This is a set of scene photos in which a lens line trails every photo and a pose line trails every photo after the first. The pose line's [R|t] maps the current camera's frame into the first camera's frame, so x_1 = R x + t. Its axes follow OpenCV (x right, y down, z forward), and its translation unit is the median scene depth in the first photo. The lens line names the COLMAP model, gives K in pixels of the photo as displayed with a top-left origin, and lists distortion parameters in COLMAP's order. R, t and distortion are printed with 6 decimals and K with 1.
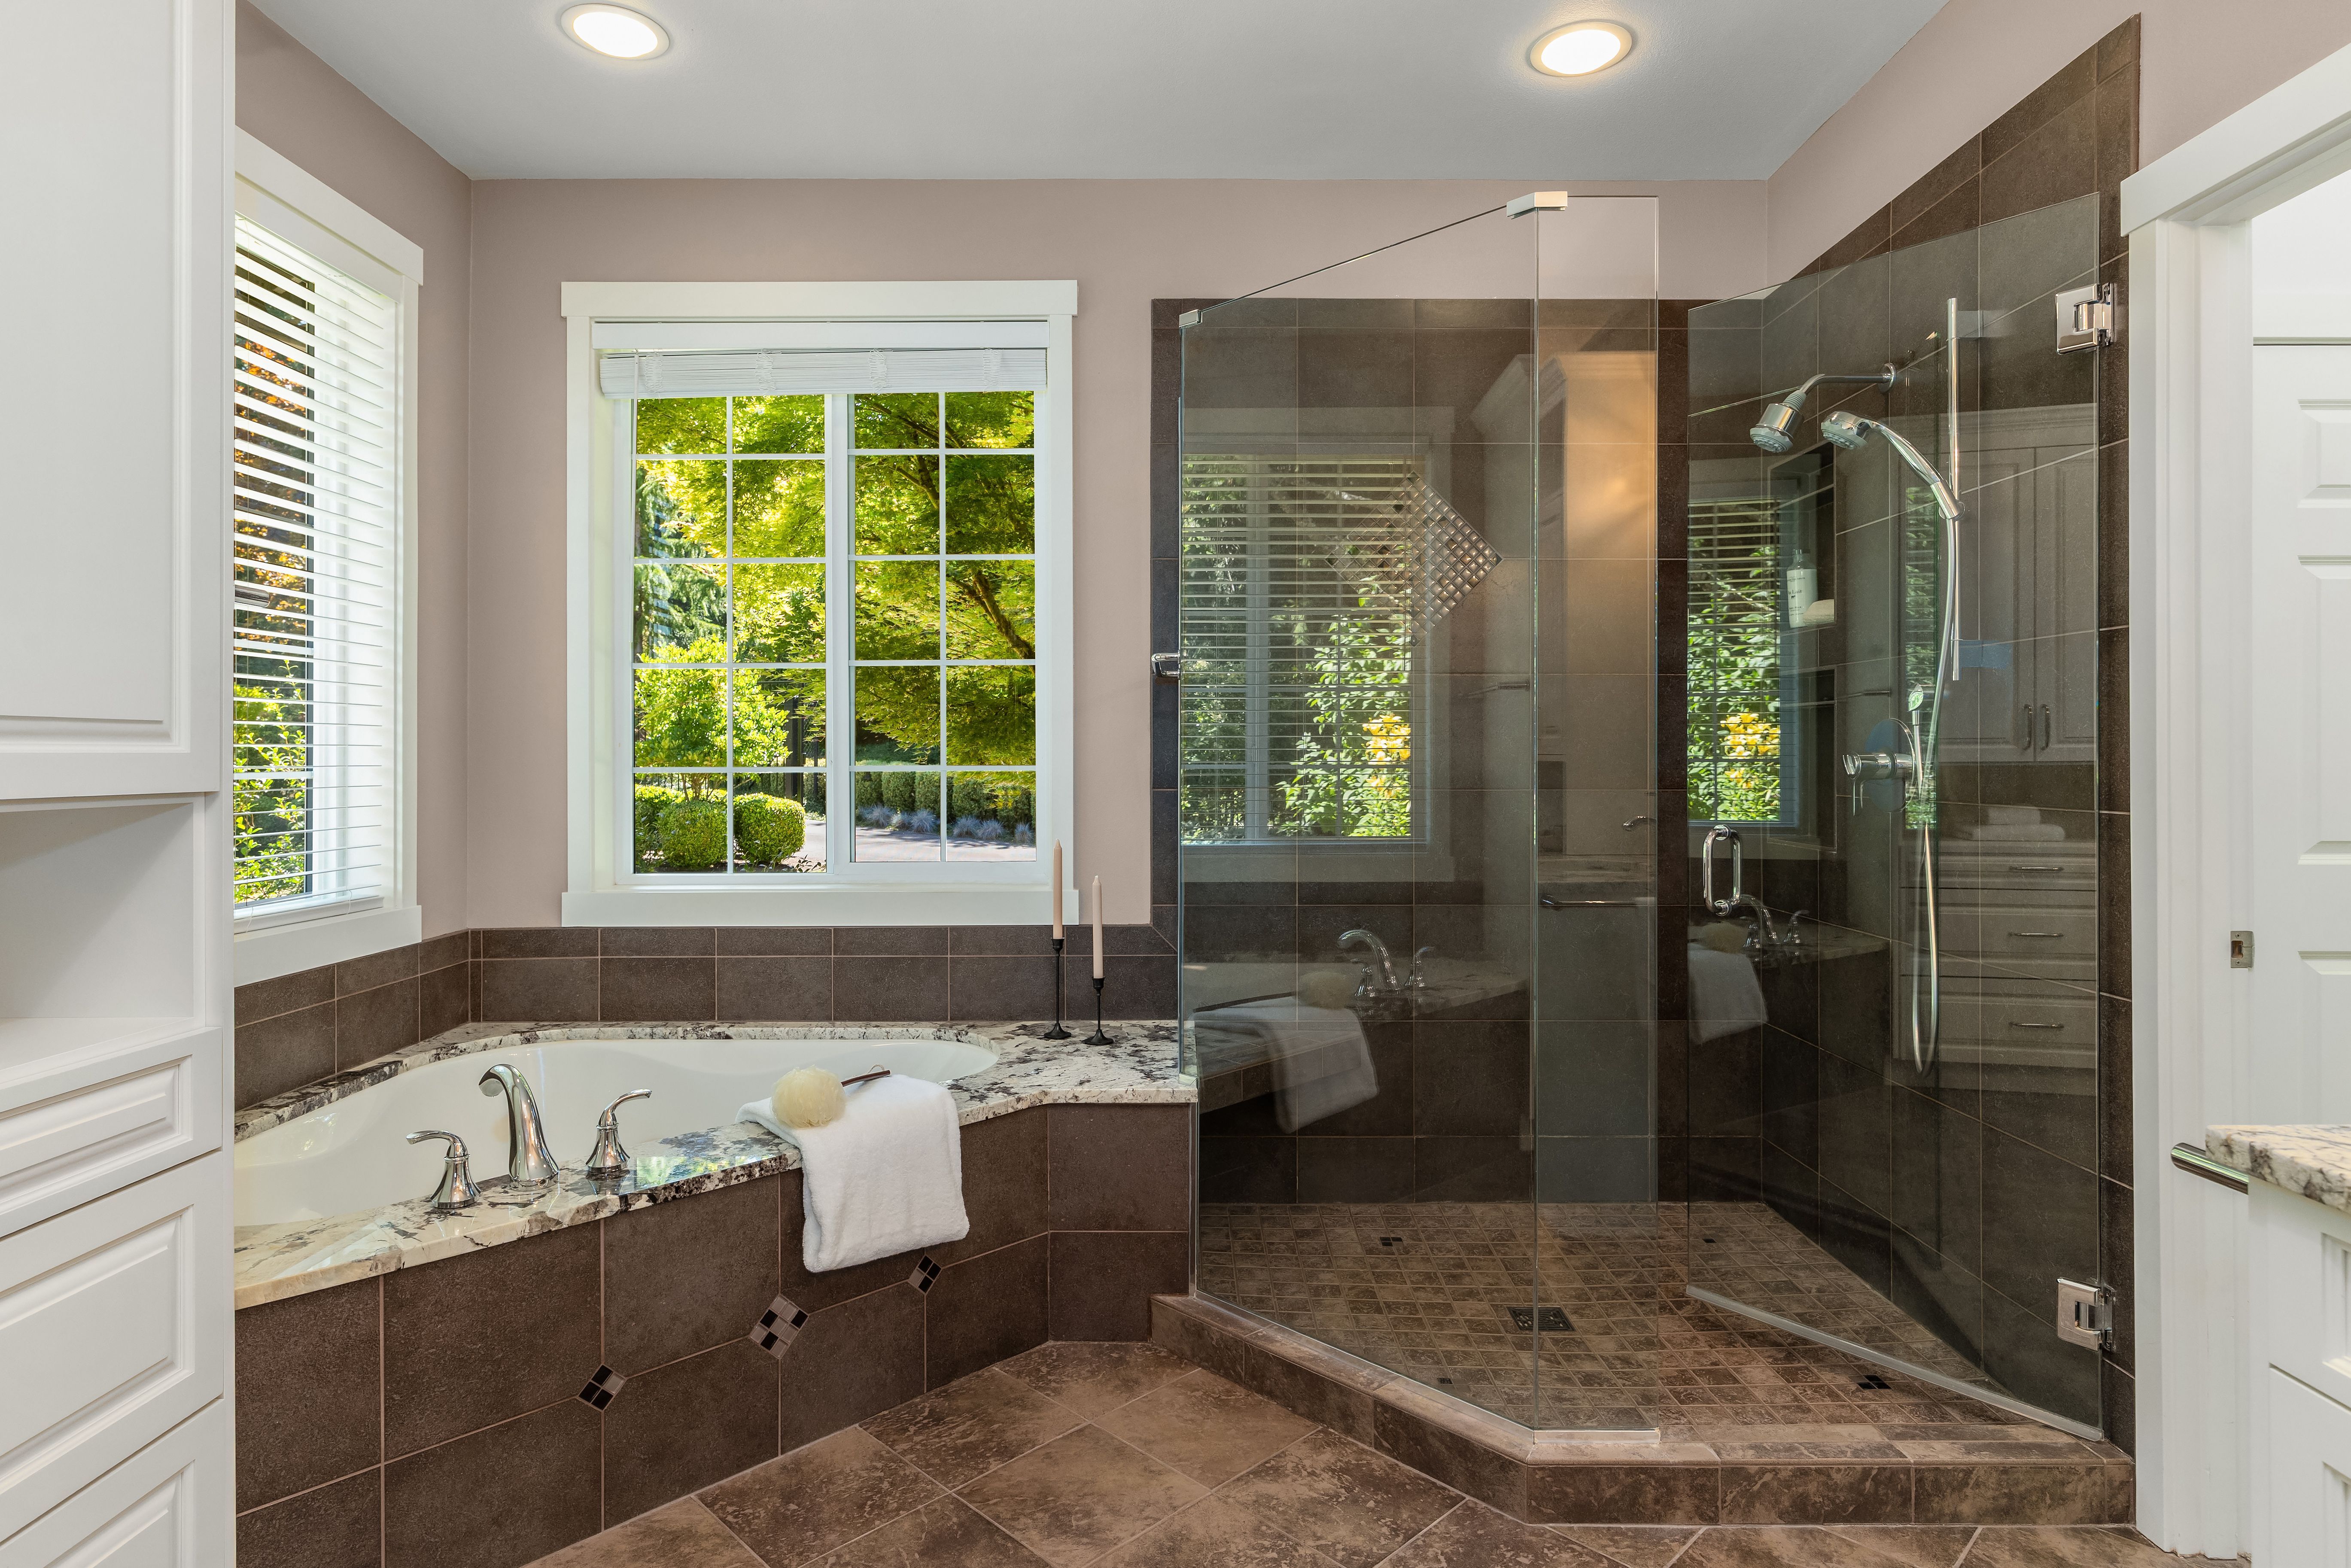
lens RADIAL K [[1282.3, 0, 1143.9], [0, 1282.3, 741.0], [0, 0, 1]] dist [0.001995, -0.001481]
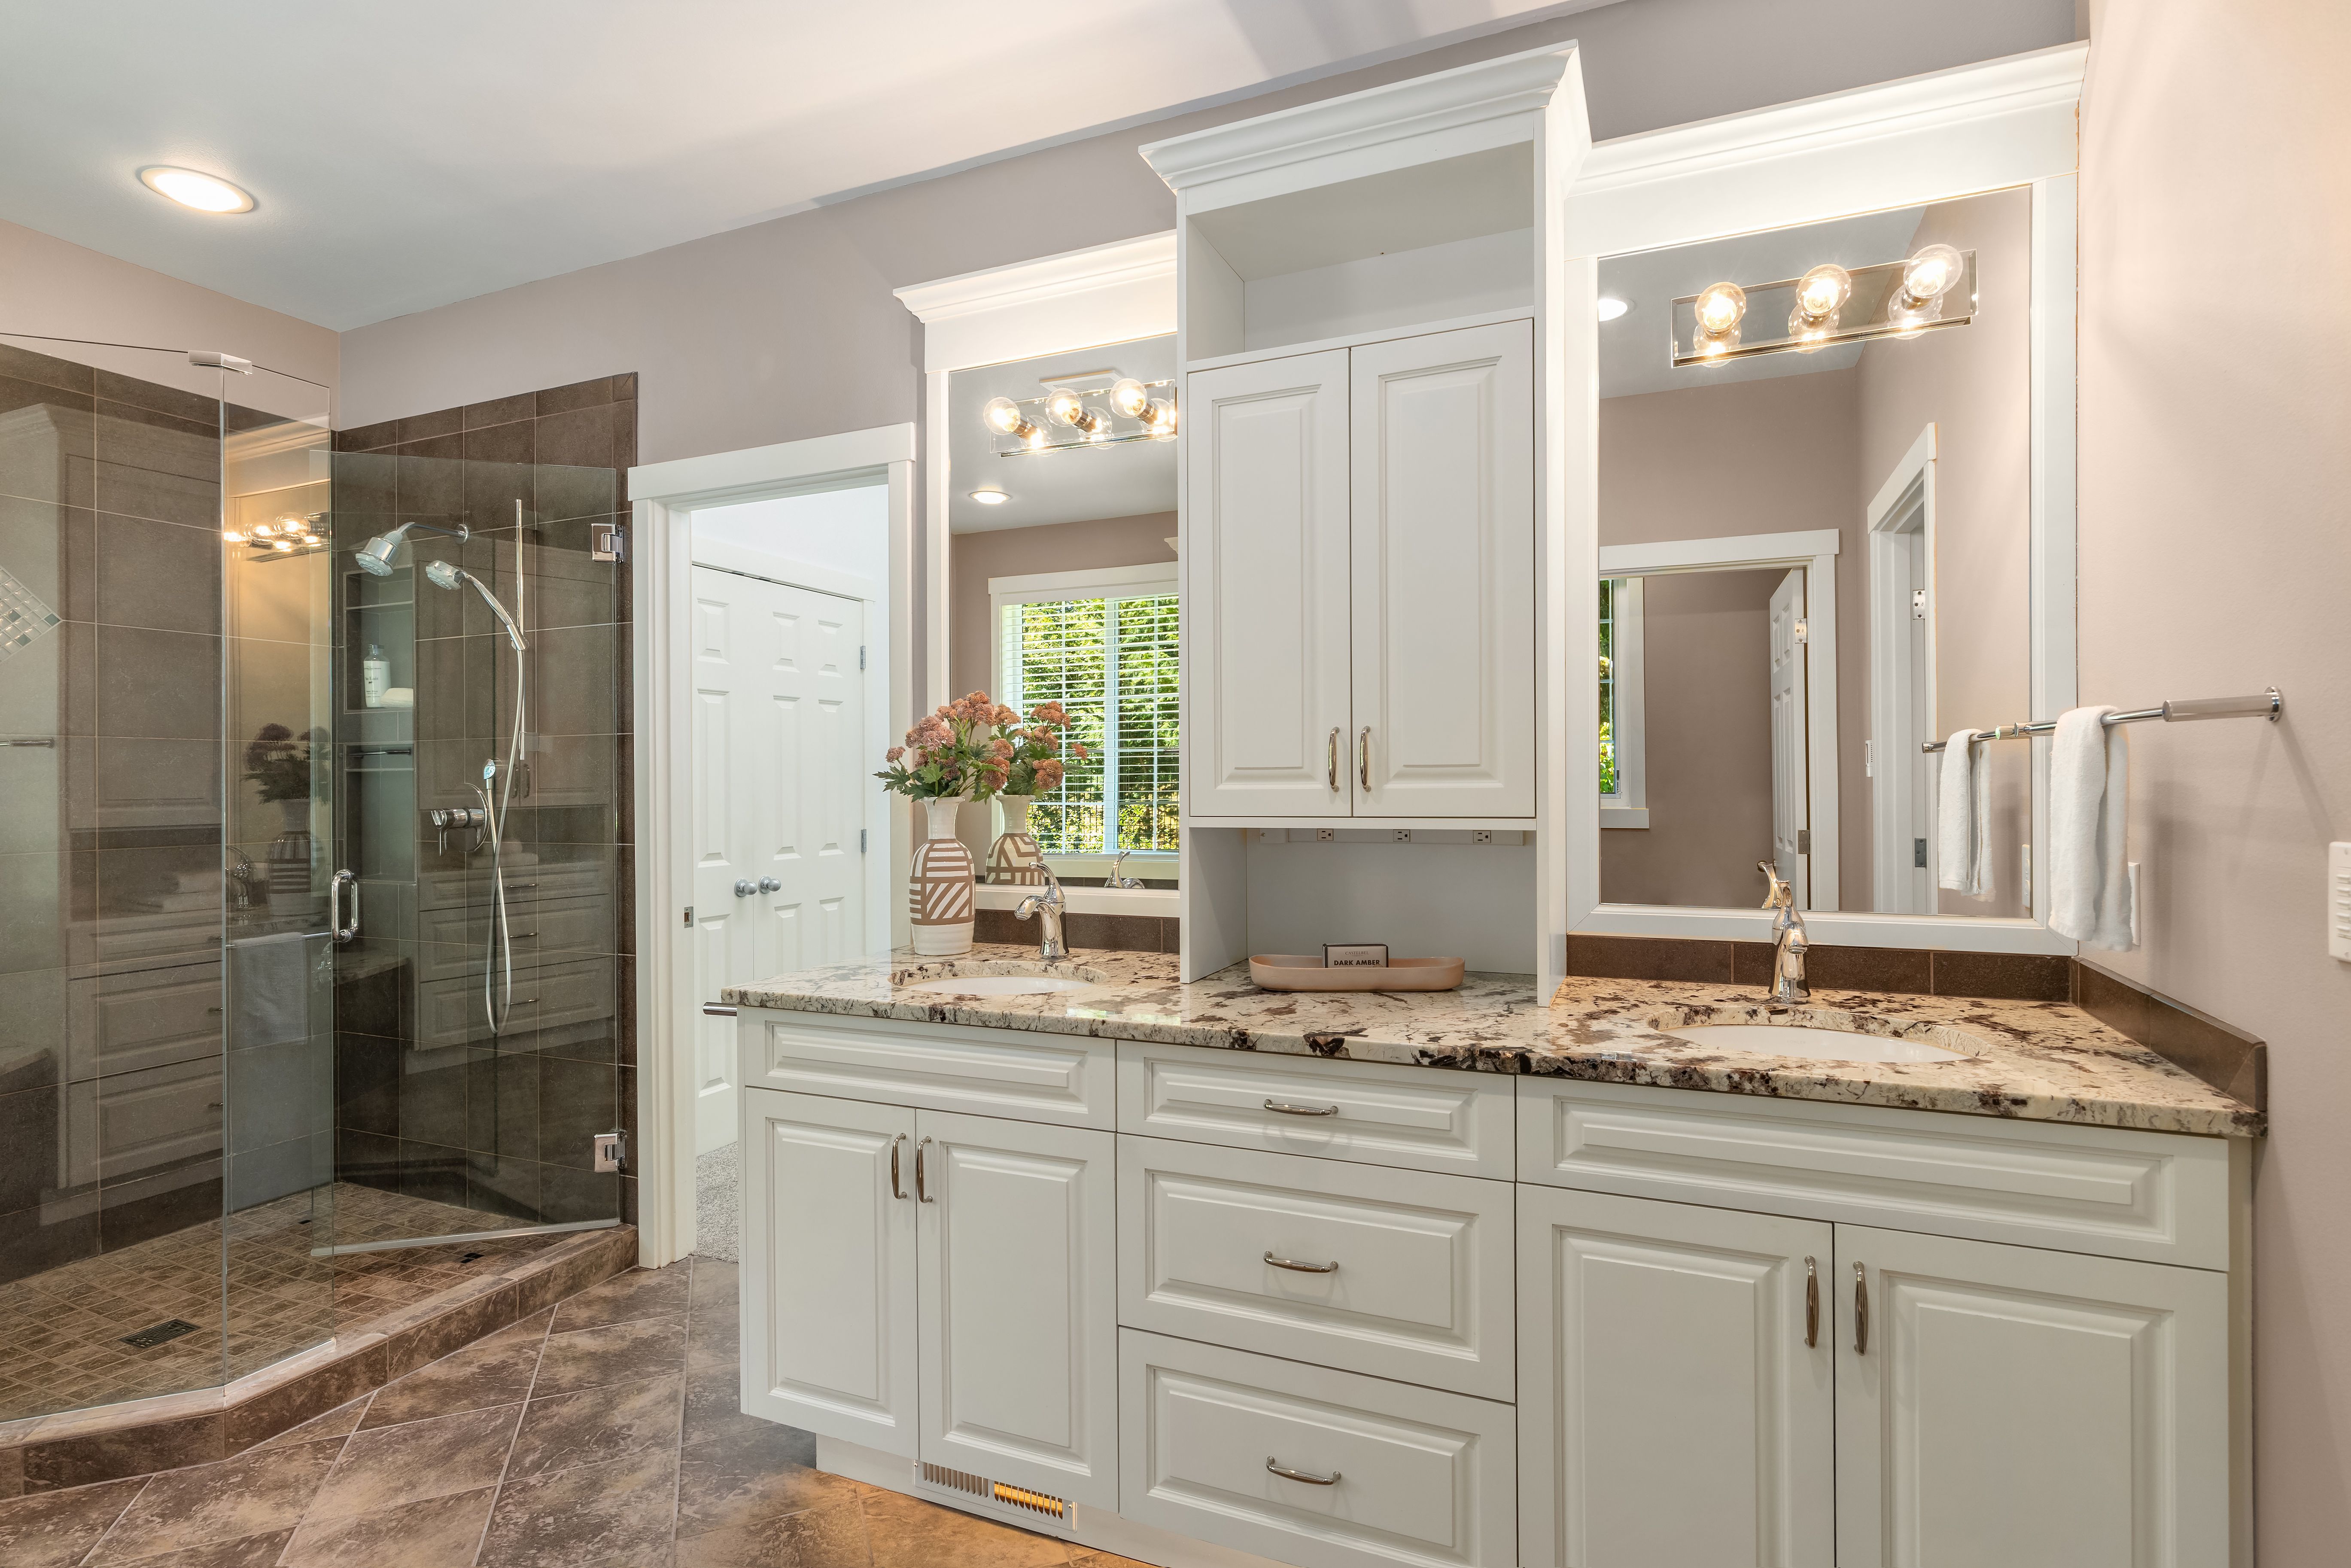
lens RADIAL K [[1187.7, 0, 1177.7], [0, 1187.7, 779.9], [0, 0, 1]] dist [-0.000426, 0.000177]
pose [[0.395902, -0.003997, 0.918284, -0.353083], [0.002139, 0.999992, 0.003430, -0.029916], [-0.918290, 0.000606, 0.395907, -0.253183]]
